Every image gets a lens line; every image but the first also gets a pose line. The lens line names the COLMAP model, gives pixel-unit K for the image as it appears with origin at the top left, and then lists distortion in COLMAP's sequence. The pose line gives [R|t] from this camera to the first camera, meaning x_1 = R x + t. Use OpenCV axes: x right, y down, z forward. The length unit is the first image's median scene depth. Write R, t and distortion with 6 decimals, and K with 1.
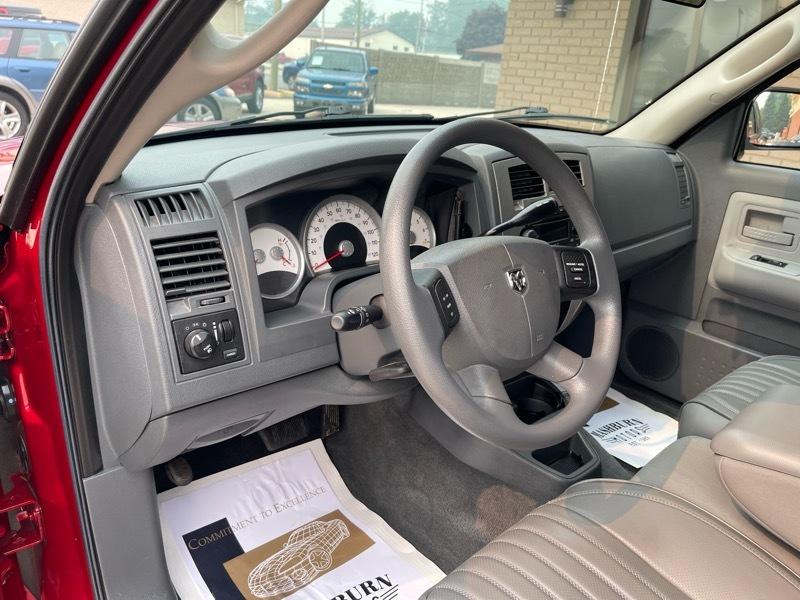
lens RADIAL K [[619.0, 0, 398.4], [0, 619.0, 298.9], [0, 0, 1]] dist [-0.000830, -0.005747]
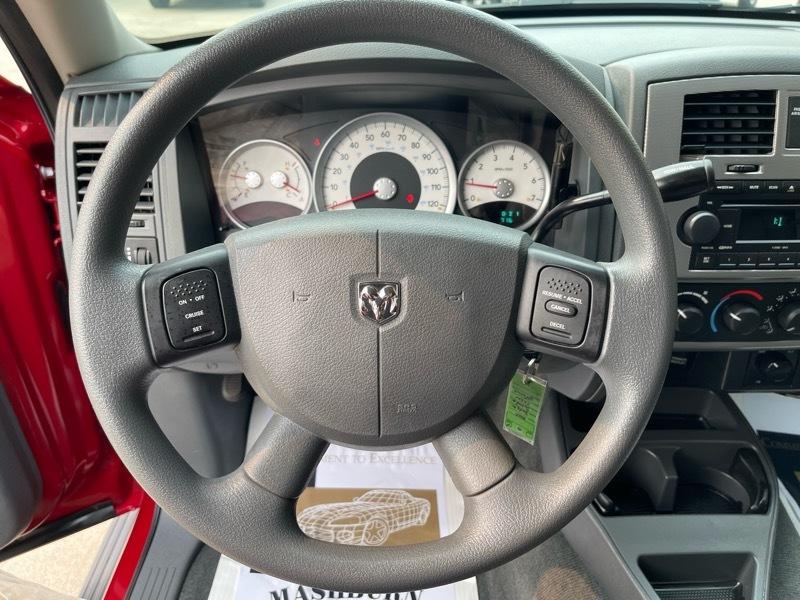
lens RADIAL K [[619.0, 0, 400.3], [0, 619.0, 301.2], [0, 0, 1]] dist [-0.000830, -0.005747]
pose [[0.744746, 0.284396, -0.603715, 0.411456], [-0.187897, 0.957411, 0.219224, -0.117369], [0.640350, -0.049830, 0.766465, 0.436707]]
